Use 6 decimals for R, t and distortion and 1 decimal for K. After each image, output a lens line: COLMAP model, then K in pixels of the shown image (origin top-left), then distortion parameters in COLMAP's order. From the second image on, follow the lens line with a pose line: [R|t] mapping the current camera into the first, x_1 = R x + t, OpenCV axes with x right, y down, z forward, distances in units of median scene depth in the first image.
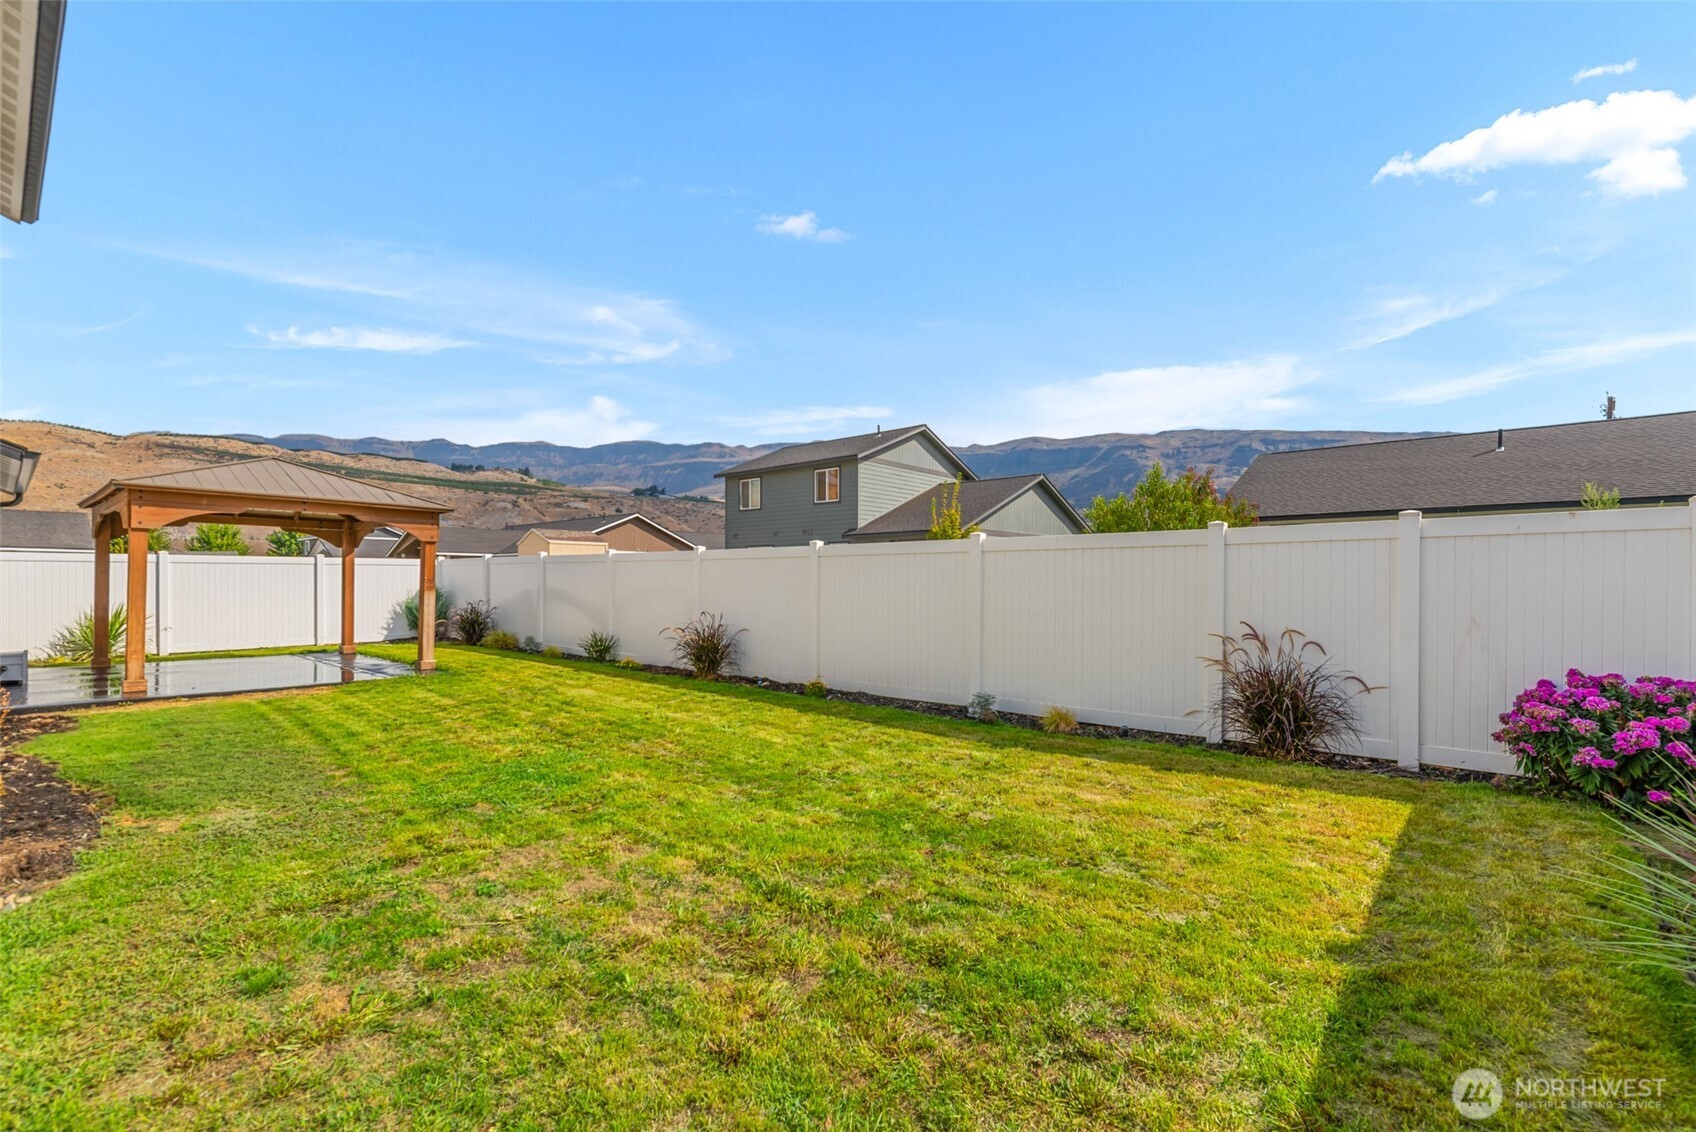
lens RADIAL K [[745.0, 0, 840.5], [0, 745.0, 585.8], [0, 0, 1]] dist [-0.001048, -0.000024]
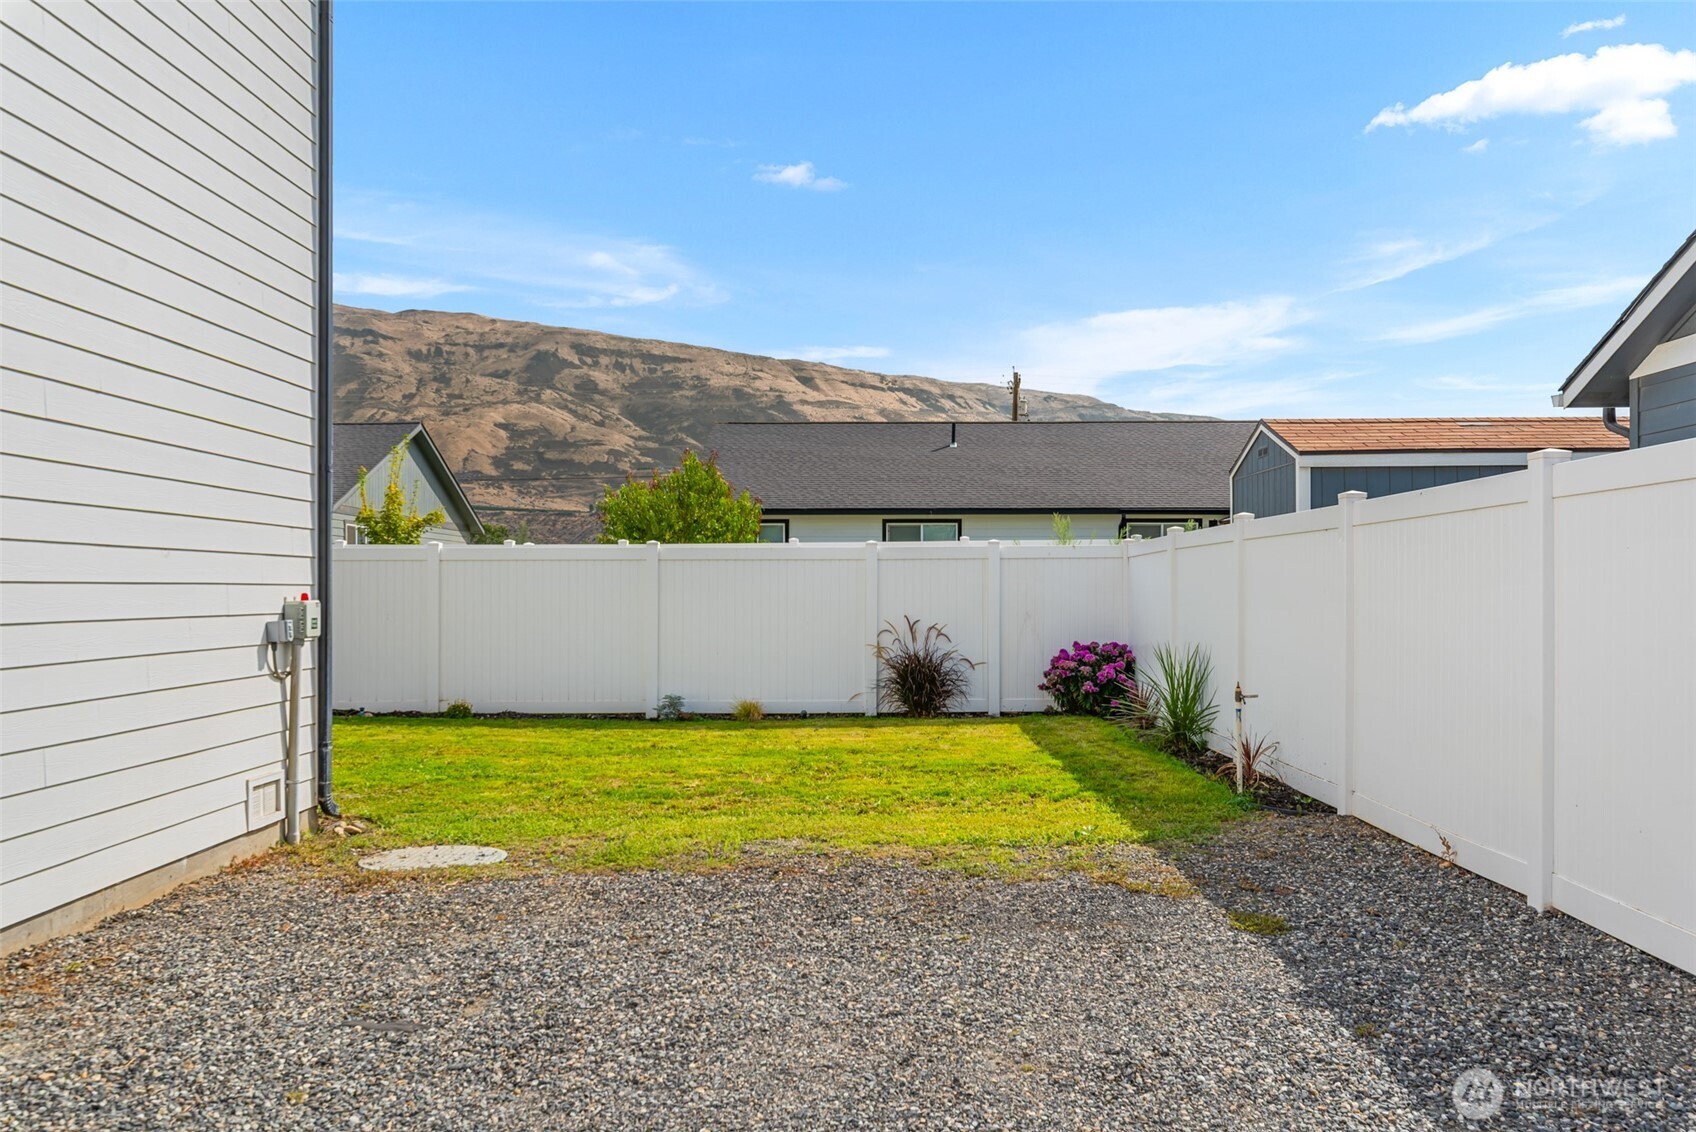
lens RADIAL K [[1455.4, 0, 848.0], [0, 1455.4, 566.0], [0, 0, 1]] dist [0.050001, 0.002136]
pose [[0.762192, 0.005240, 0.647330, -0.234820], [0.008634, 0.999796, -0.018260, -0.000043], [-0.647294, 0.019507, 0.761991, -0.179181]]
